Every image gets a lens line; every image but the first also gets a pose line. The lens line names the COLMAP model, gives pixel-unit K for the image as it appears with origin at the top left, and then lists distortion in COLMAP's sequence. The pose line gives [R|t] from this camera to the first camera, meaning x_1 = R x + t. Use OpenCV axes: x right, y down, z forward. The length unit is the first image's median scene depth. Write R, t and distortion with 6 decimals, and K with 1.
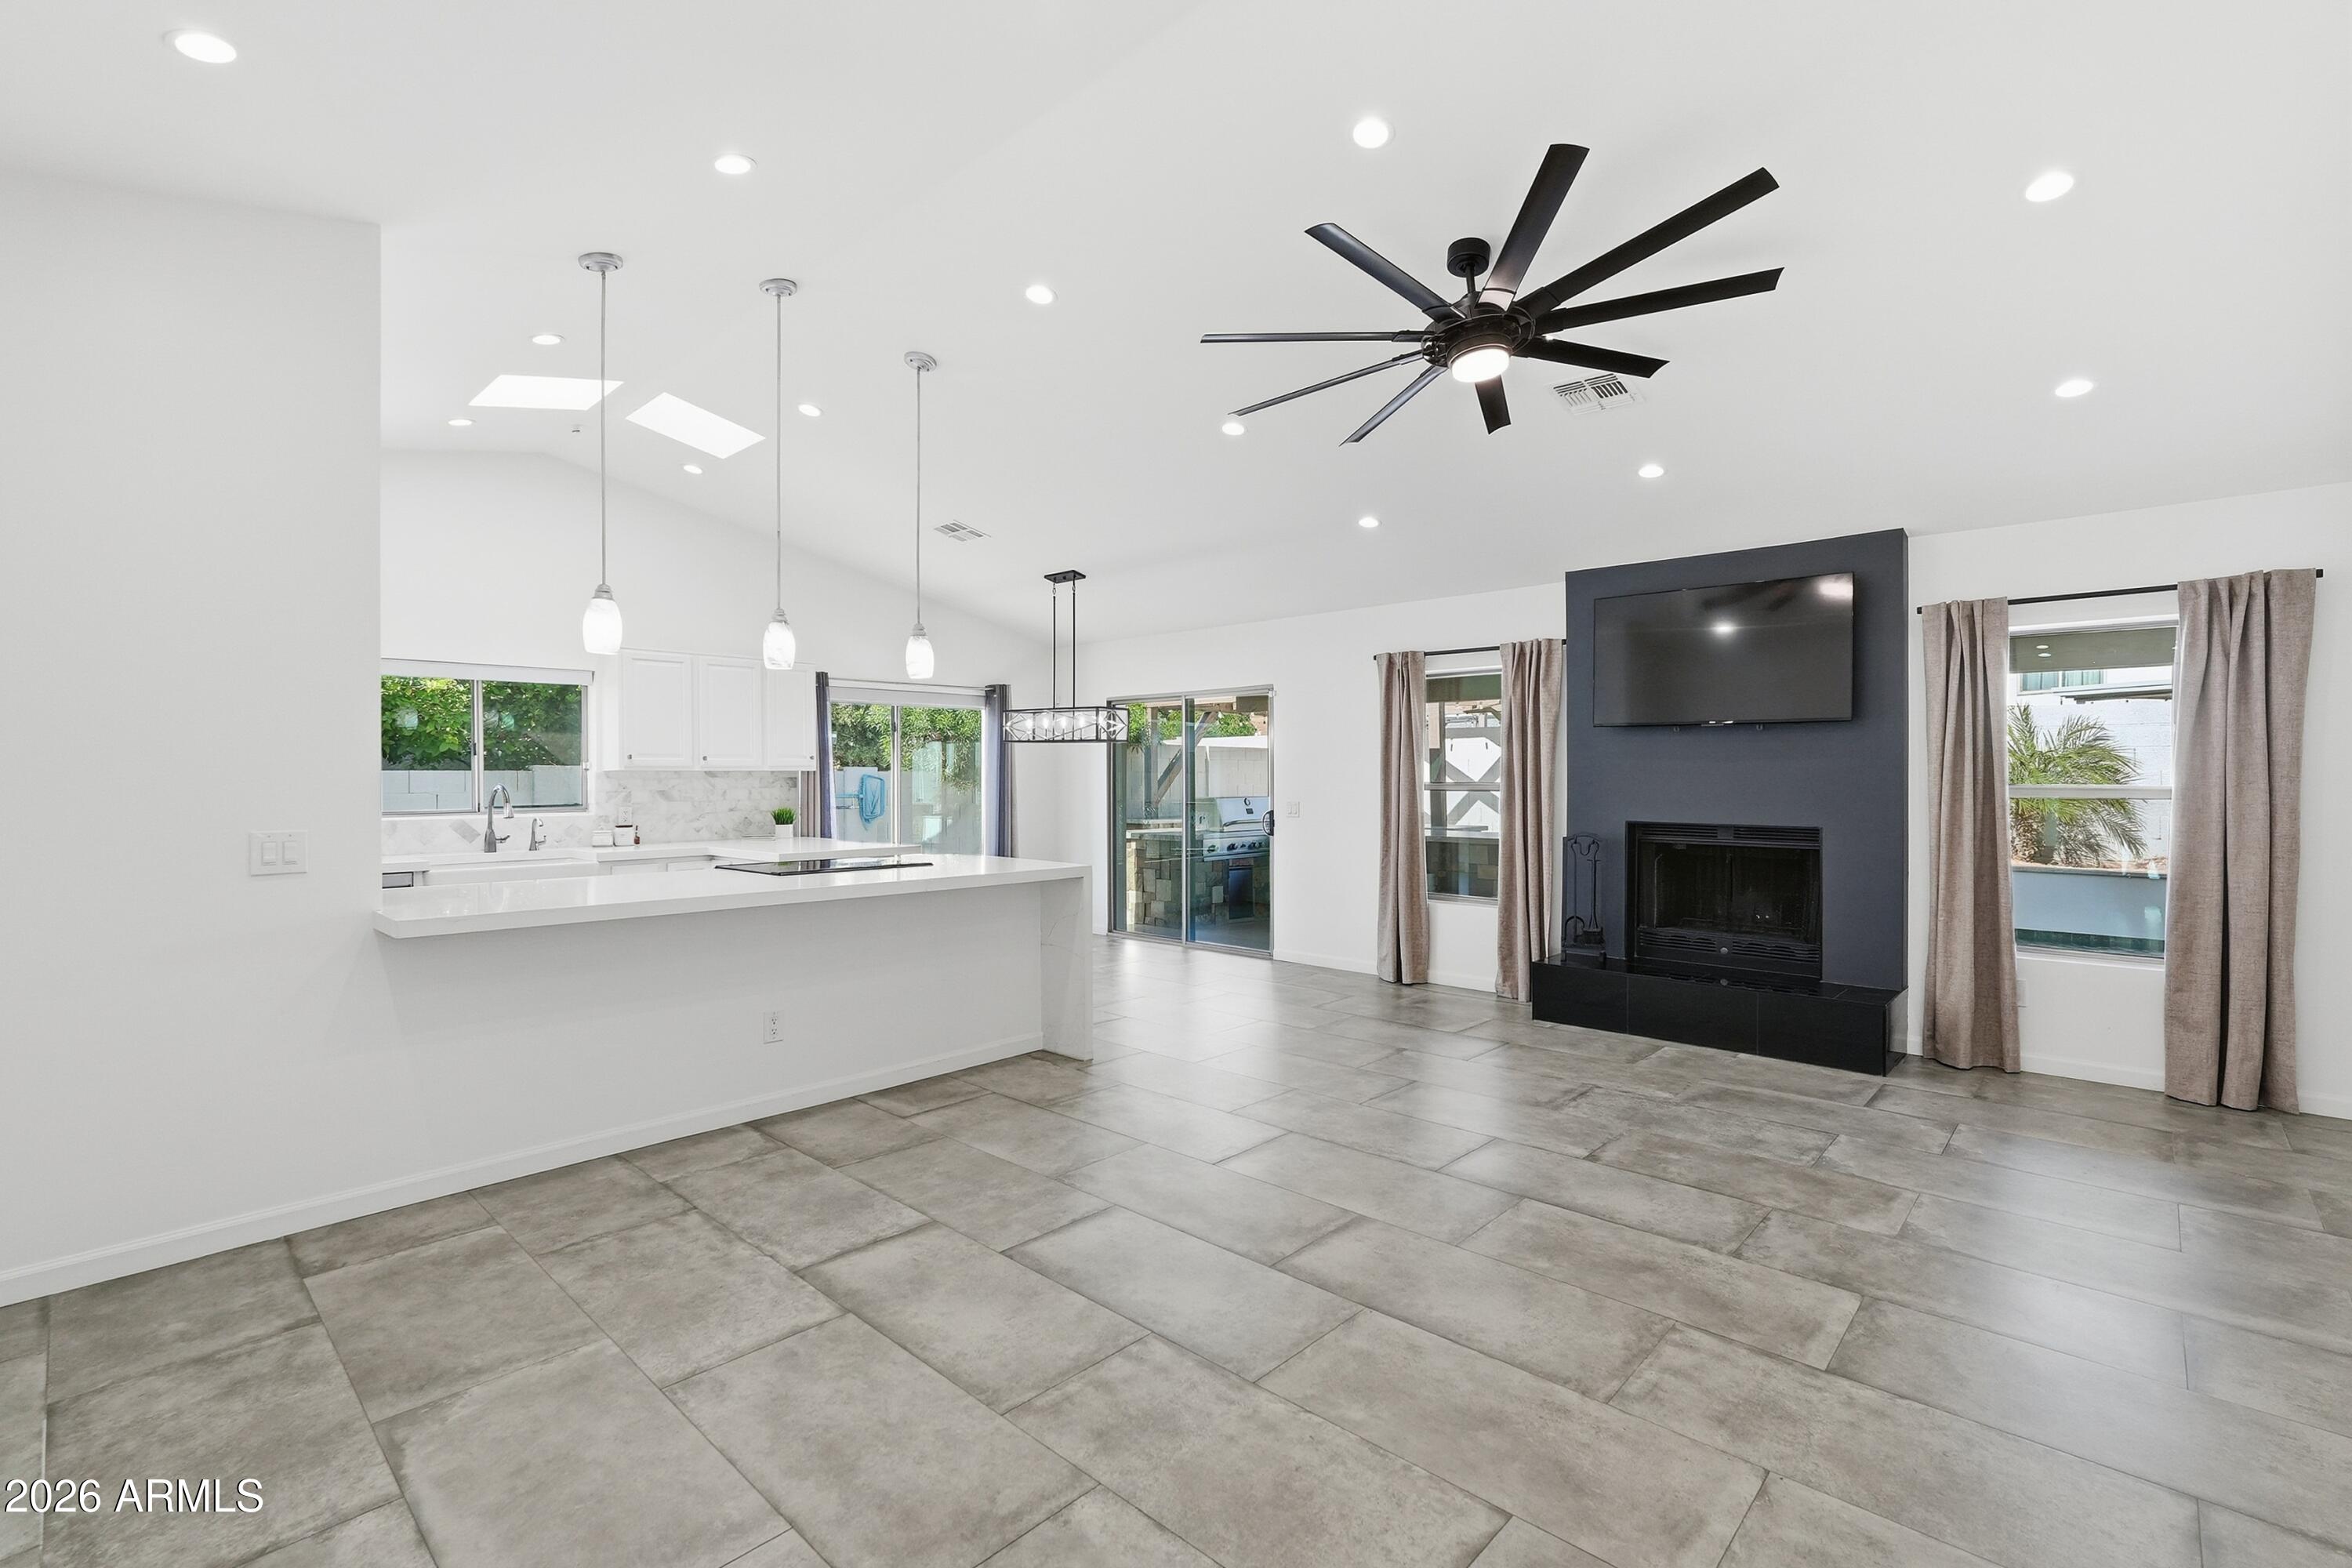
lens RADIAL K [[1052.6, 0, 1175.7], [0, 1052.6, 789.9], [0, 0, 1]] dist [-0.017493, 0.010078]
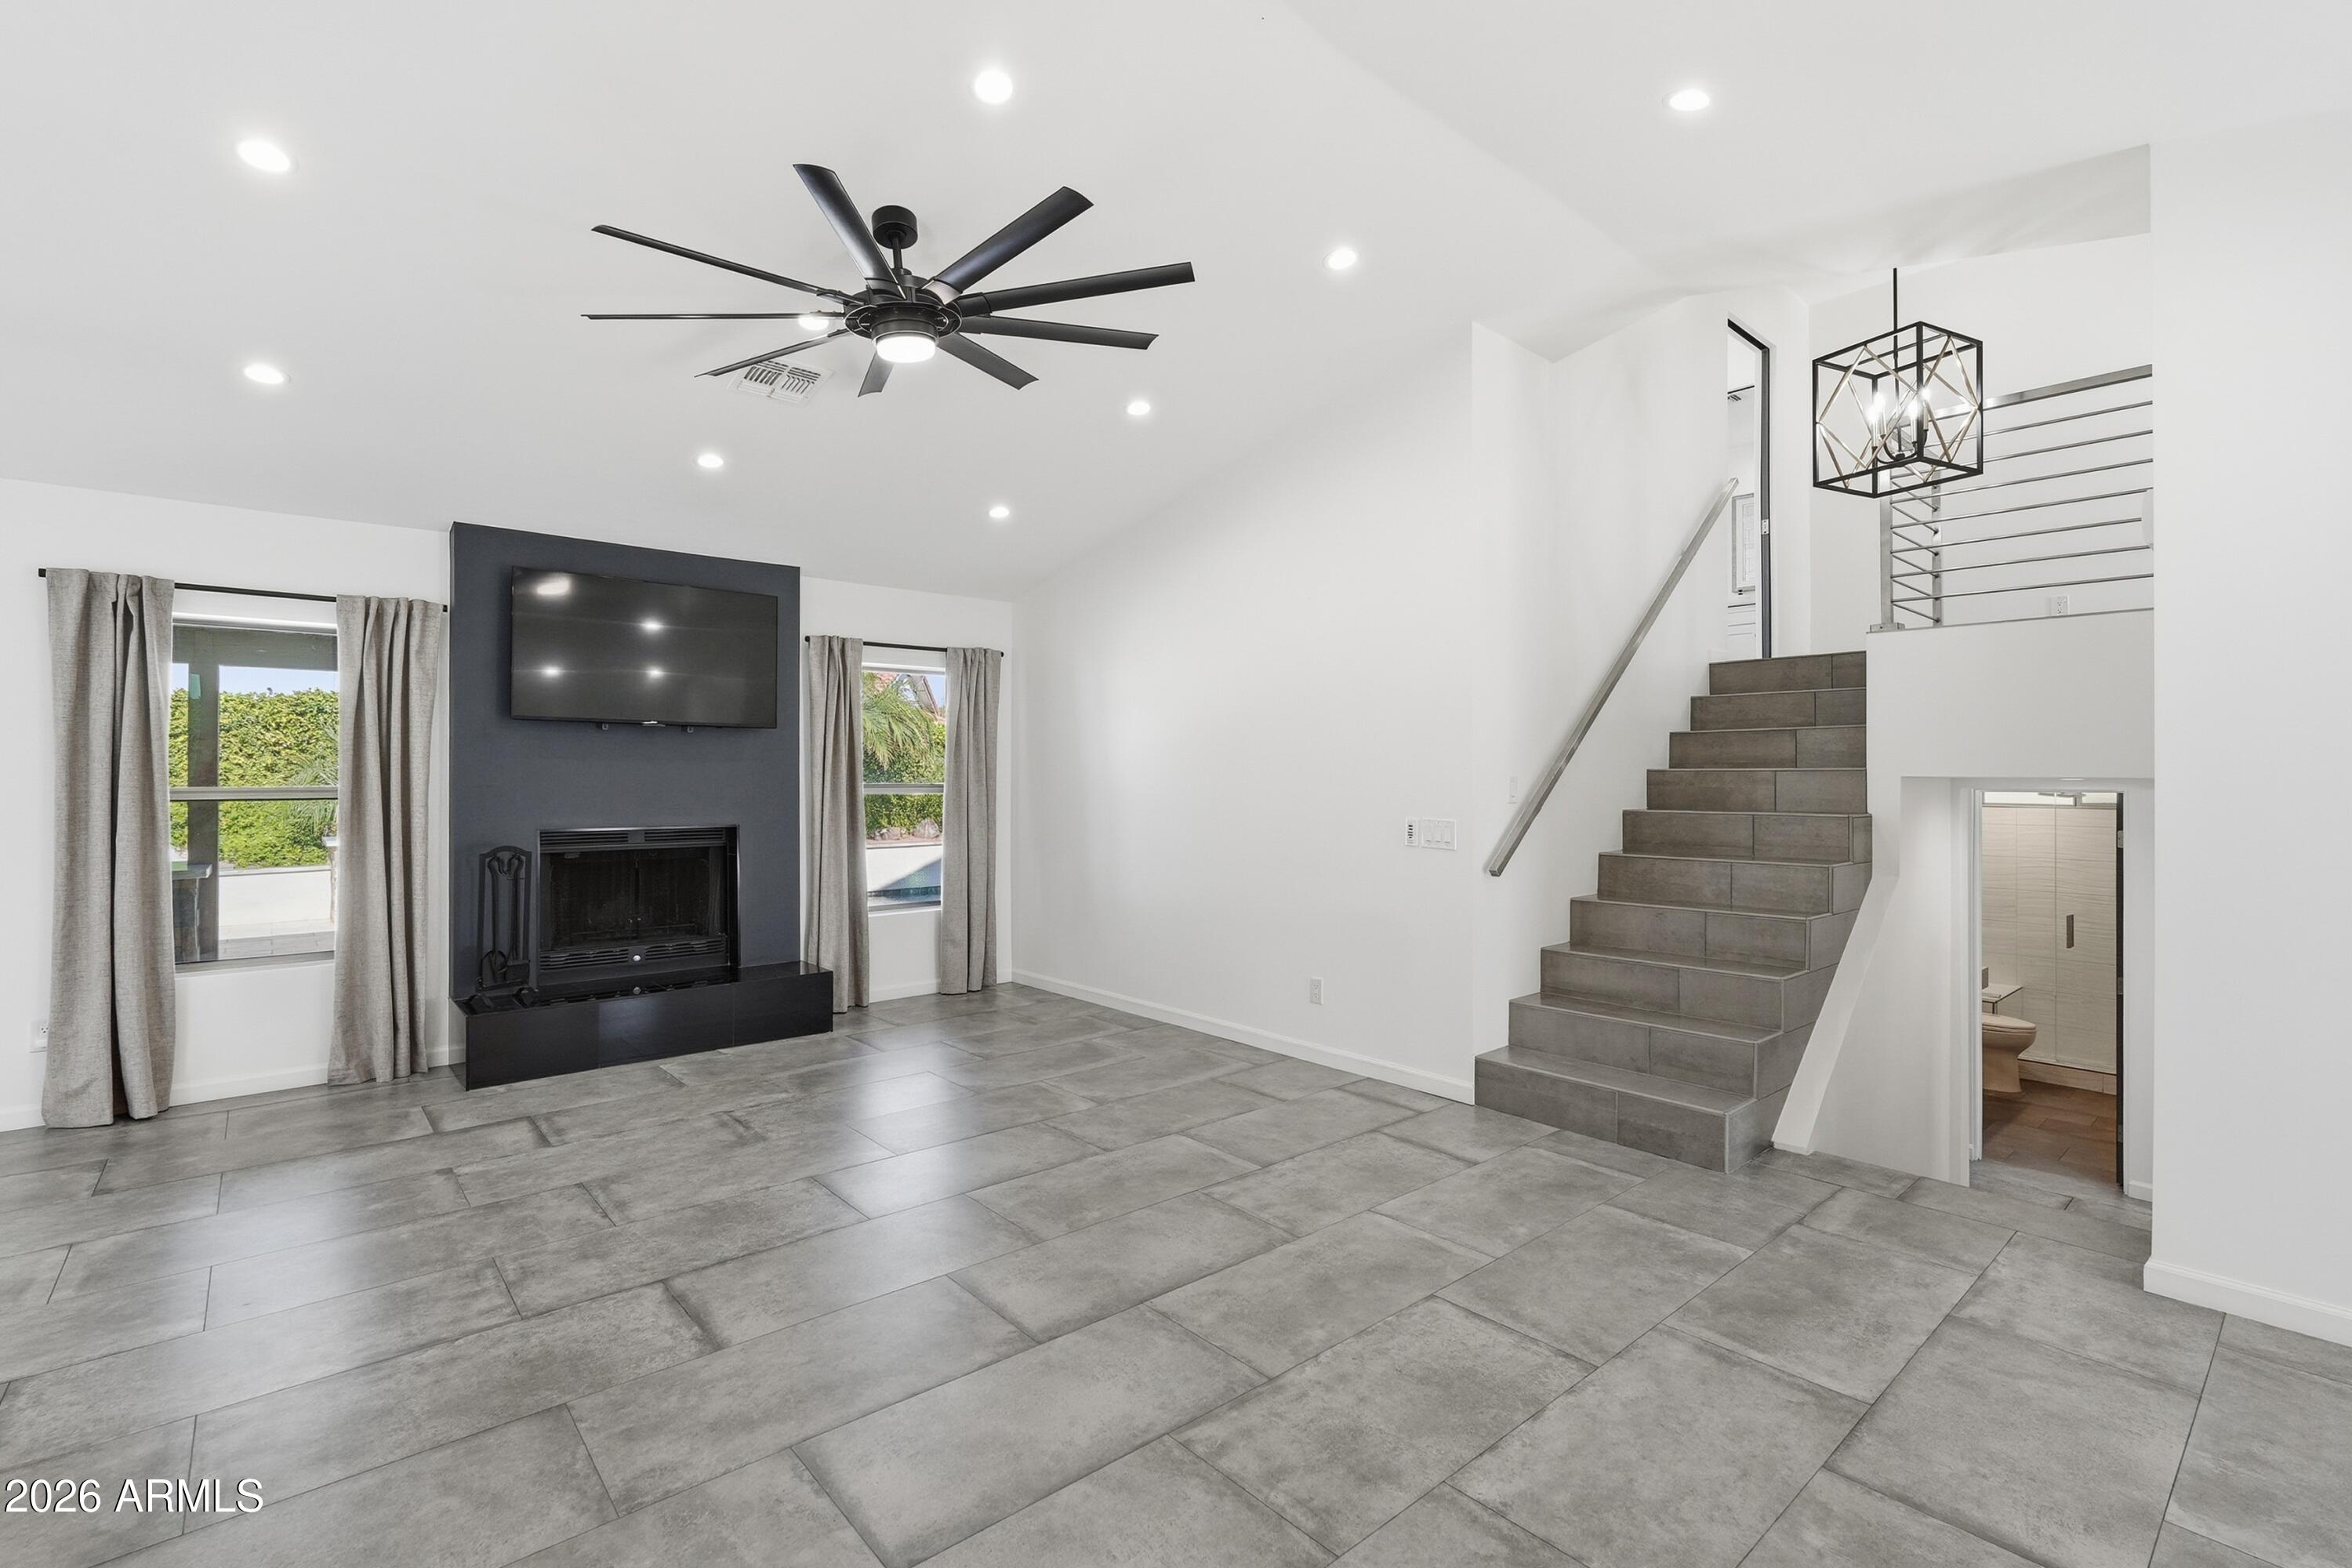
lens RADIAL K [[1052.6, 0, 1175.7], [0, 1052.6, 789.9], [0, 0, 1]] dist [-0.017493, 0.010078]
pose [[0.107745, -0.013403, 0.994088, -0.628077], [0.011474, 0.999859, 0.012237, -0.013684], [-0.994112, 0.010088, 0.107884, 0.651859]]
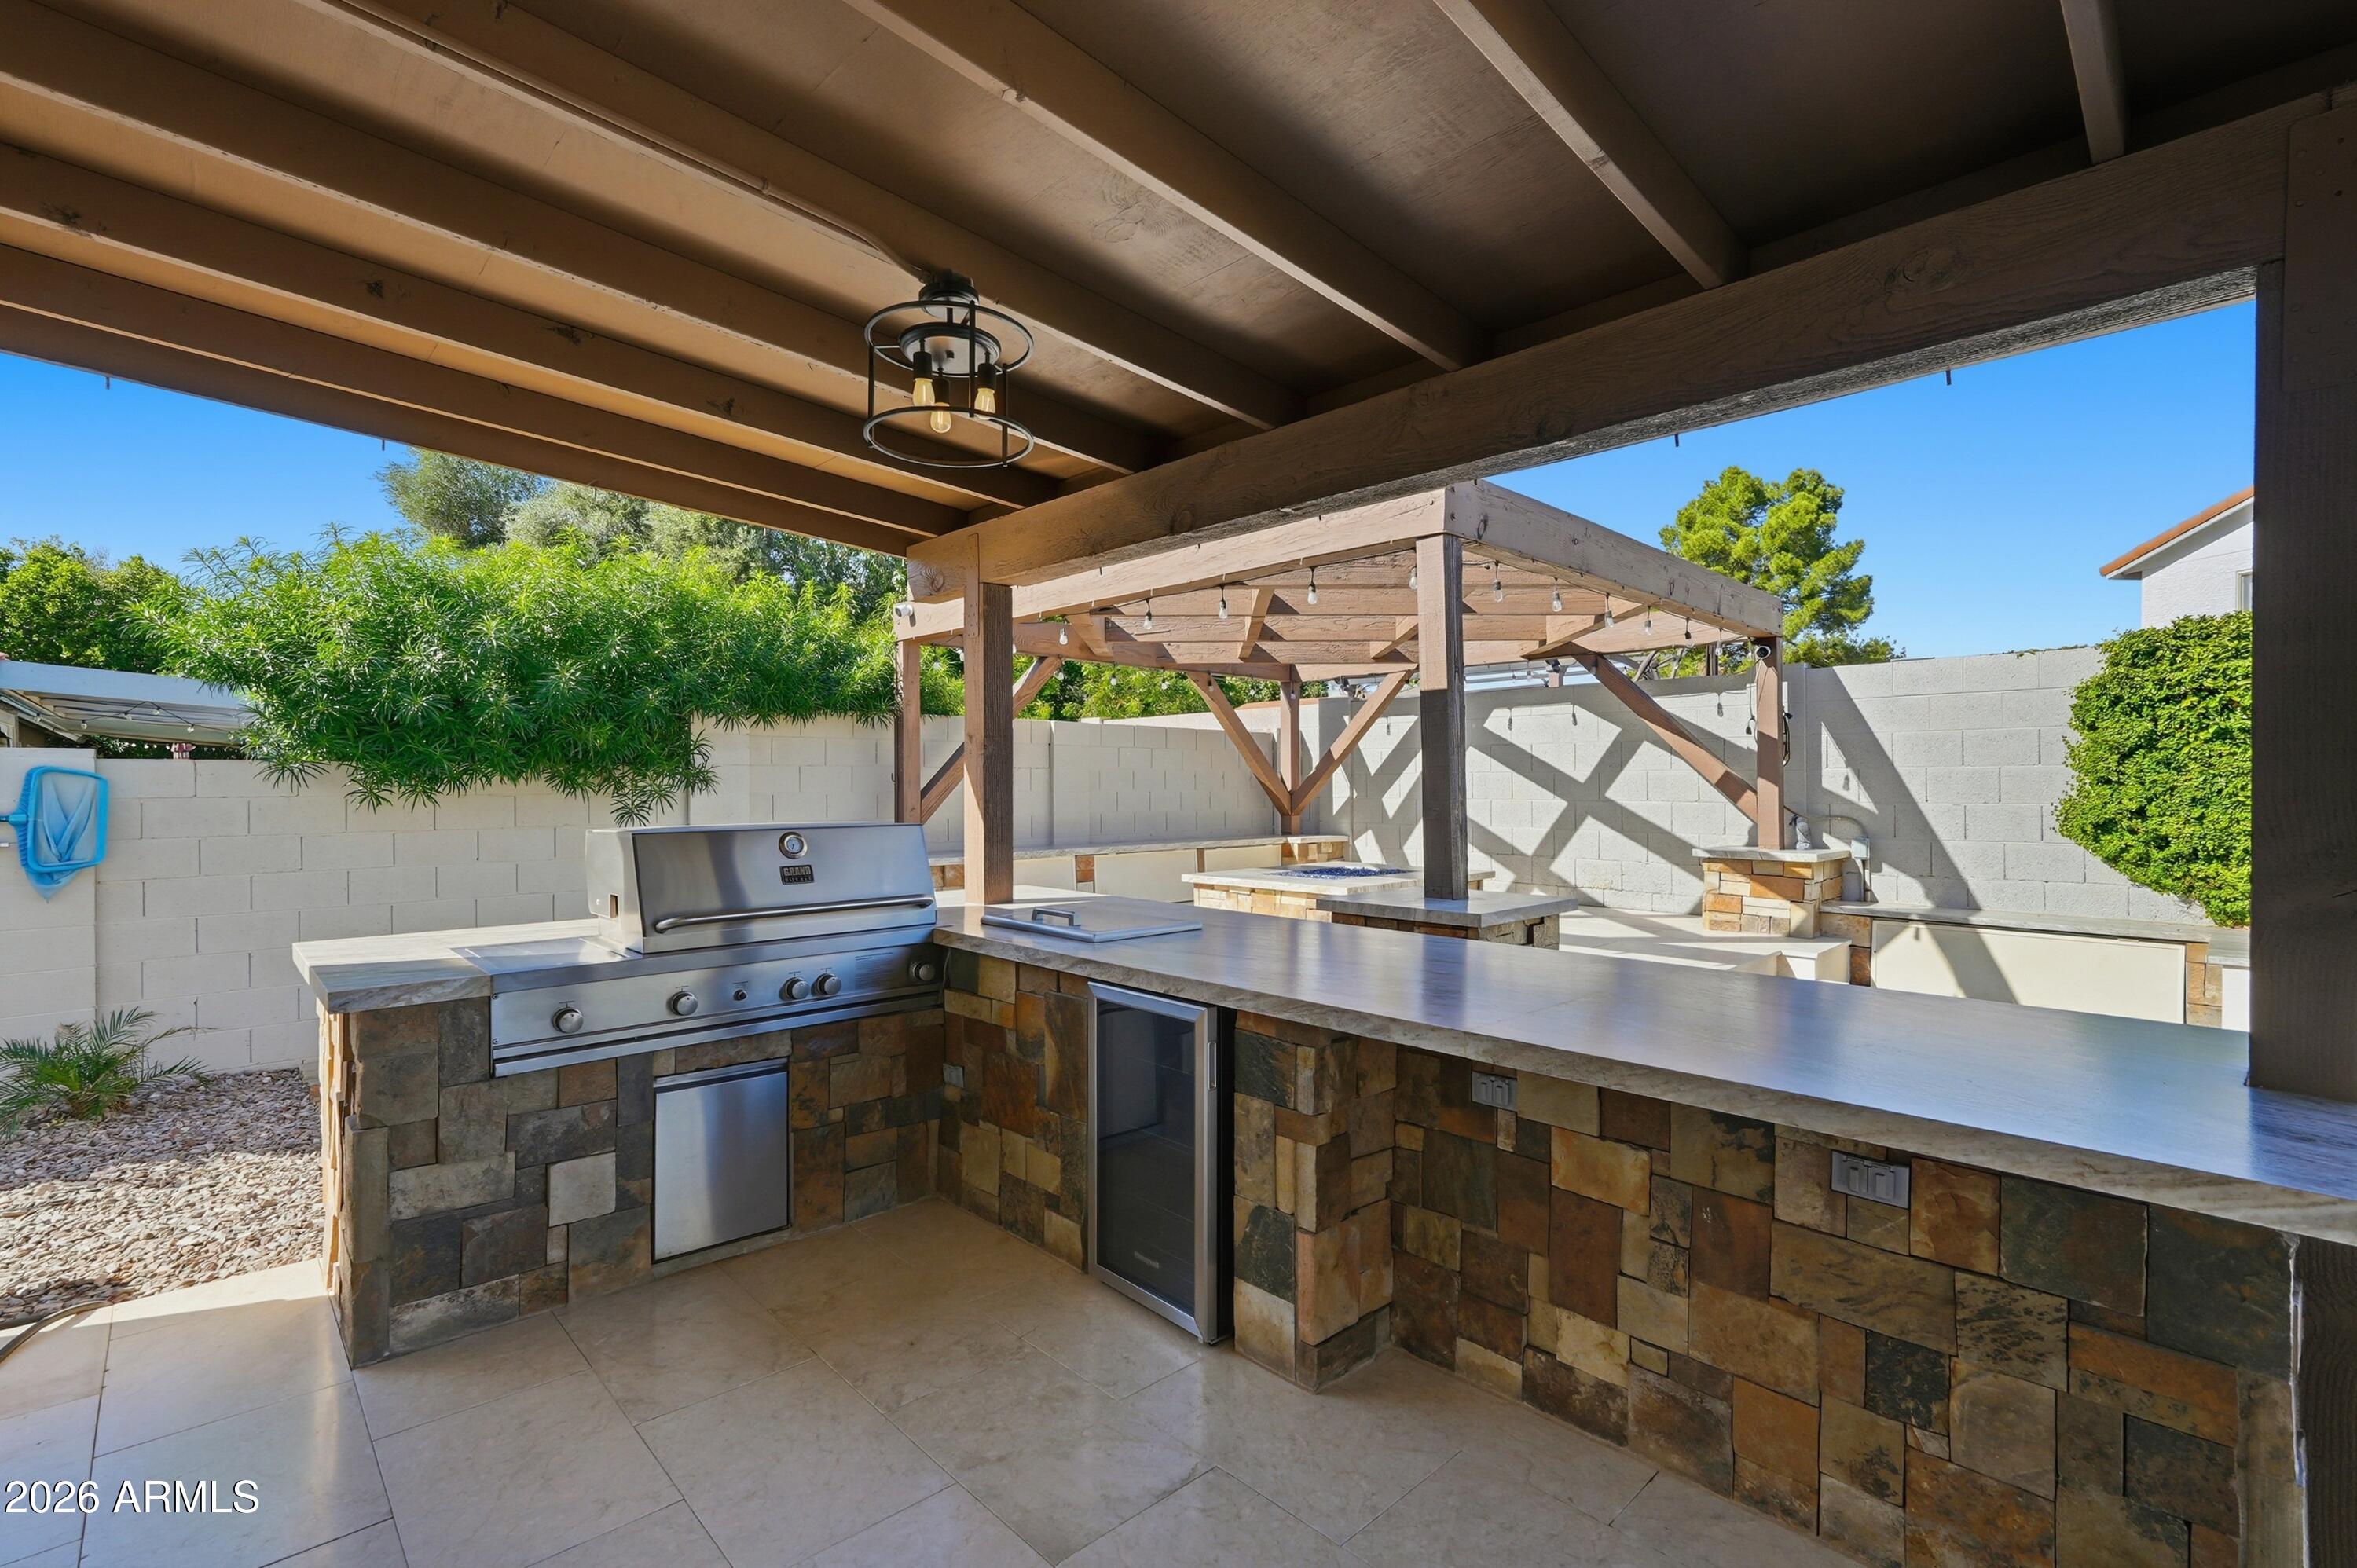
lens RADIAL K [[1054.8, 0, 1178.2], [0, 1054.8, 789.9], [0, 0, 1]] dist [-0.017493, 0.010078]
pose [[0.998579, -0.001005, -0.053289, 0.598036], [0.000661, 0.999979, -0.006473, -0.006383], [0.053294, 0.006428, 0.998558, 2.106310]]
